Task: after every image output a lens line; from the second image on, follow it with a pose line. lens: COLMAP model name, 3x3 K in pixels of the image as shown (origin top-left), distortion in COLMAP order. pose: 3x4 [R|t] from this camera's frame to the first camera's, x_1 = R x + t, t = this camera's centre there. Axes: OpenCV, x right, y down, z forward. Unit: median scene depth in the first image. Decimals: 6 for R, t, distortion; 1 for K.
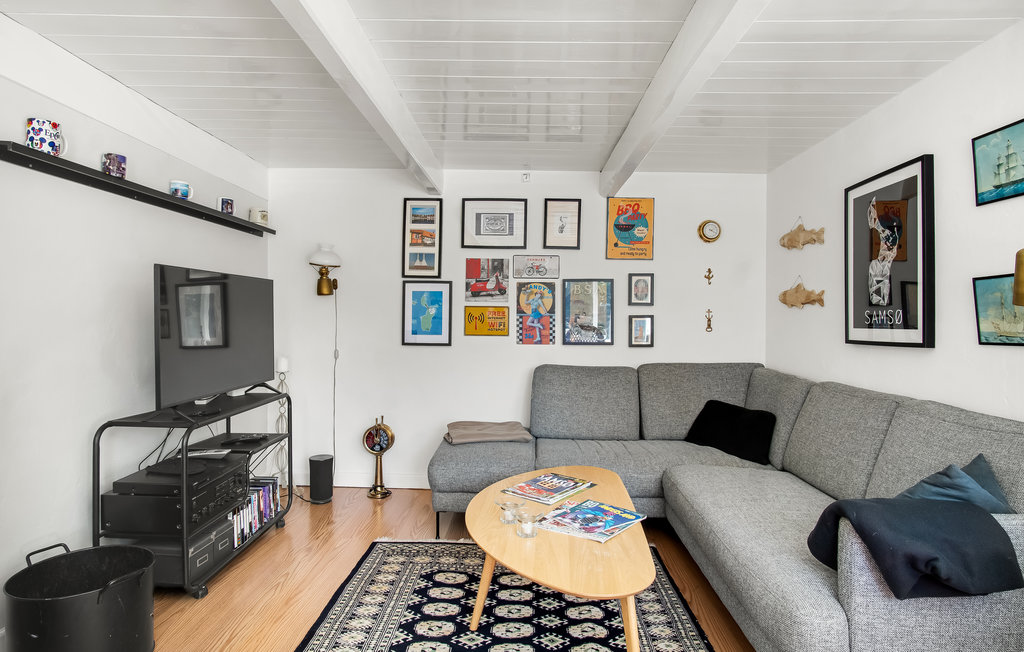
lens RADIAL K [[558.5, 0, 512.5], [0, 558.5, 319.7], [0, 0, 1]] dist [-0.013214, 0.003695]
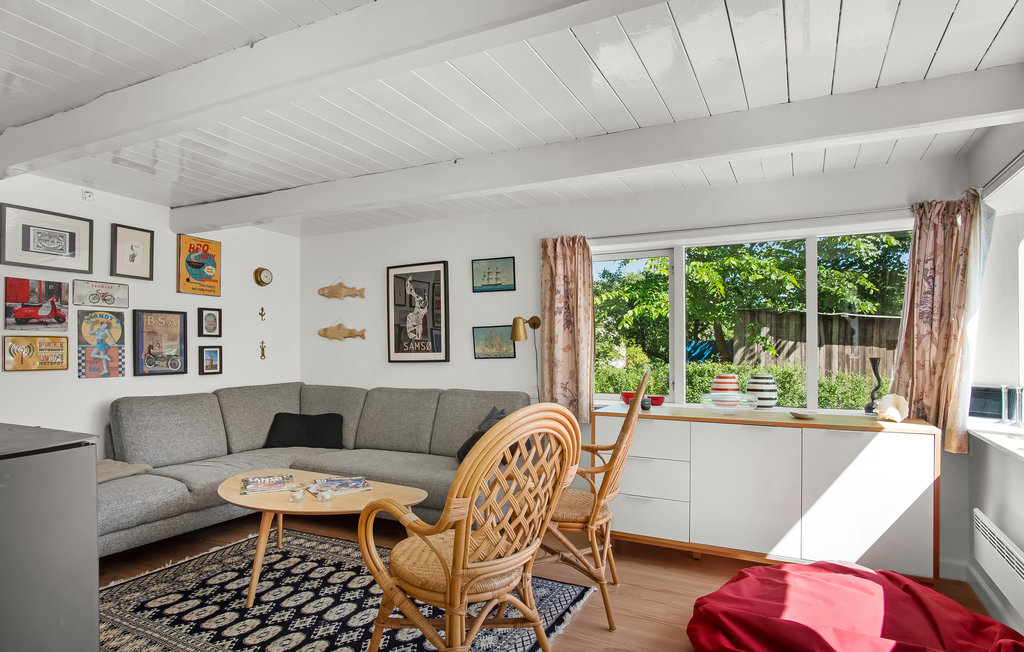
lens RADIAL K [[558.5, 0, 524.3], [0, 558.5, 345.0], [0, 0, 1]] dist [-0.013214, 0.003695]
pose [[0.419856, -0.002715, 0.907587, -0.509331], [0.010695, 0.999941, -0.001956, -0.000910], [-0.907528, 0.010528, 0.419860, -0.028545]]
